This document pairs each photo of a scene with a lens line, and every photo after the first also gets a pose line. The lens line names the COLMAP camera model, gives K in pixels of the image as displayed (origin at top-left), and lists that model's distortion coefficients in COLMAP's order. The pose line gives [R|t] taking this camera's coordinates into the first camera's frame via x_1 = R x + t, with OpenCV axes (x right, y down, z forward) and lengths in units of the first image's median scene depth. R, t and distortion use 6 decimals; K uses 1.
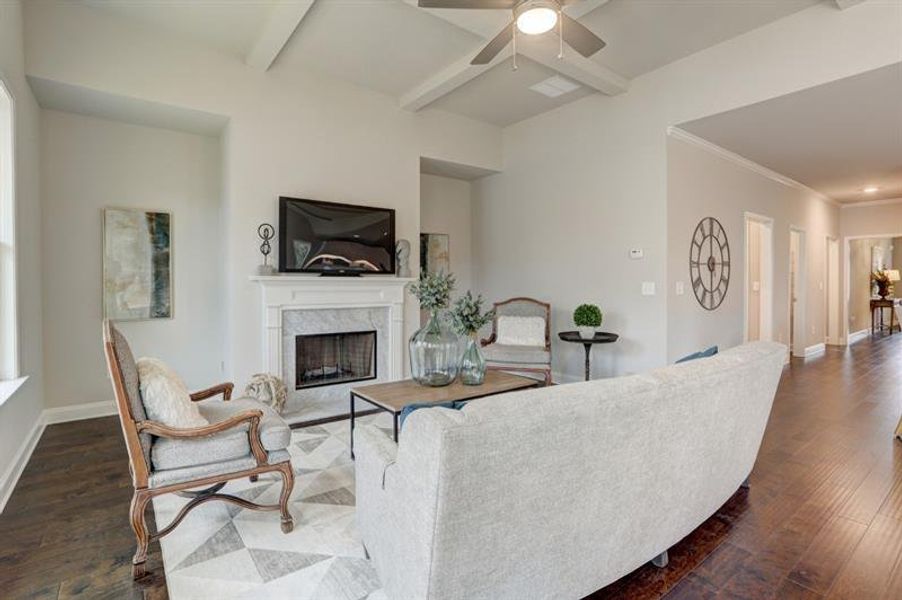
lens RADIAL K [[434.5, 0, 440.5], [0, 434.5, 296.7], [0, 0, 1]] dist [-0.053733, 0.029927]
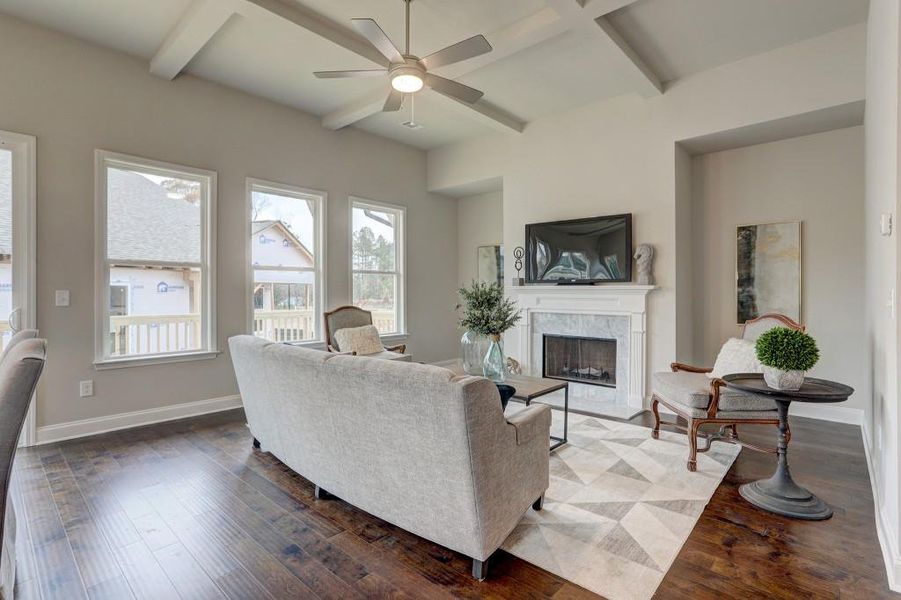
lens RADIAL K [[434.0, 0, 440.0], [0, 434.0, 296.7], [0, 0, 1]] dist [-0.053733, 0.029927]
pose [[0.198357, 0.013066, -0.980043, 0.744355], [-0.029880, 0.999527, 0.007278, -0.014381], [0.979674, 0.027840, 0.198653, 0.421709]]
